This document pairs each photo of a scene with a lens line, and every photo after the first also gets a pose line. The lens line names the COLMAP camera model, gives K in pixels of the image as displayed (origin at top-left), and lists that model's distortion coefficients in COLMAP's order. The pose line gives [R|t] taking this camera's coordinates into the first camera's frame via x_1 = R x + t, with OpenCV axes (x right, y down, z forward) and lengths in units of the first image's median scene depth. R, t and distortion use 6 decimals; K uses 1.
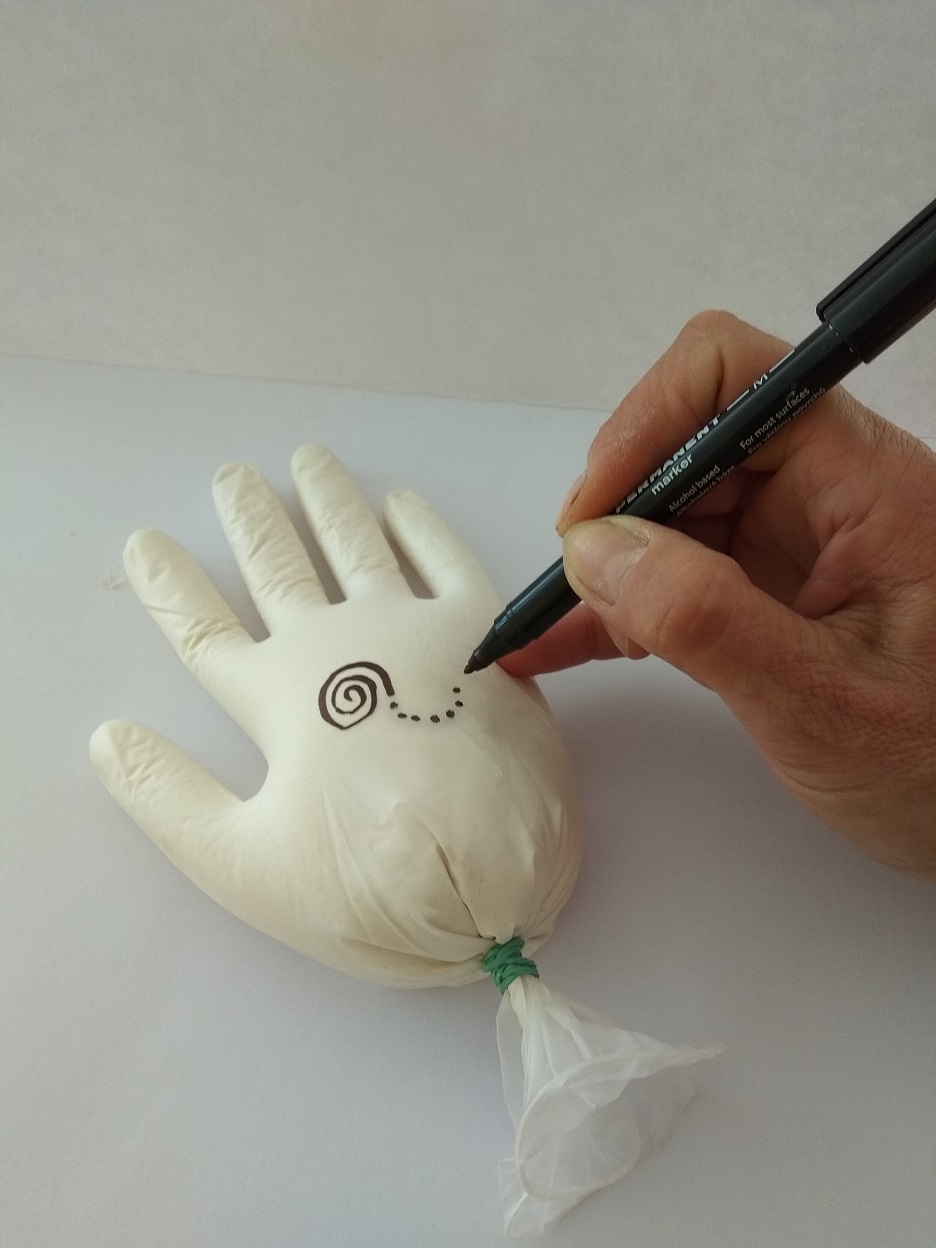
lens RADIAL K [[1044.9, 0, 468.5], [0, 1044.9, 623.2], [0, 0, 1]] dist [-0.000306, 0.000055]
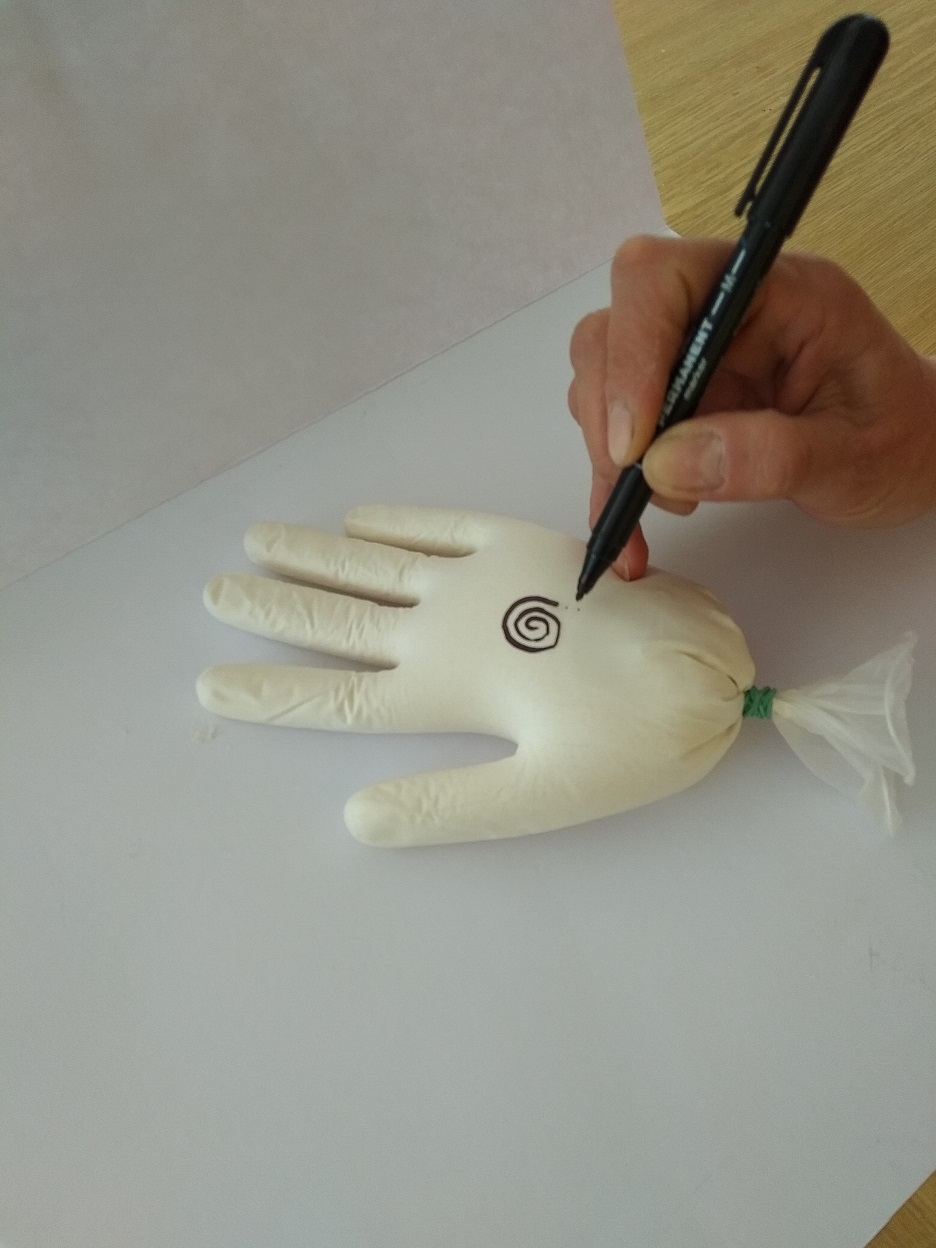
lens RADIAL K [[1044.9, 0, 467.3], [0, 1044.9, 625.0], [0, 0, 1]] dist [-0.000306, 0.000055]
pose [[0.702424, -0.600168, 0.382621, -0.549190], [0.596668, 0.789611, 0.143183, -0.132414], [-0.388056, 0.127723, 0.912743, -0.075223]]
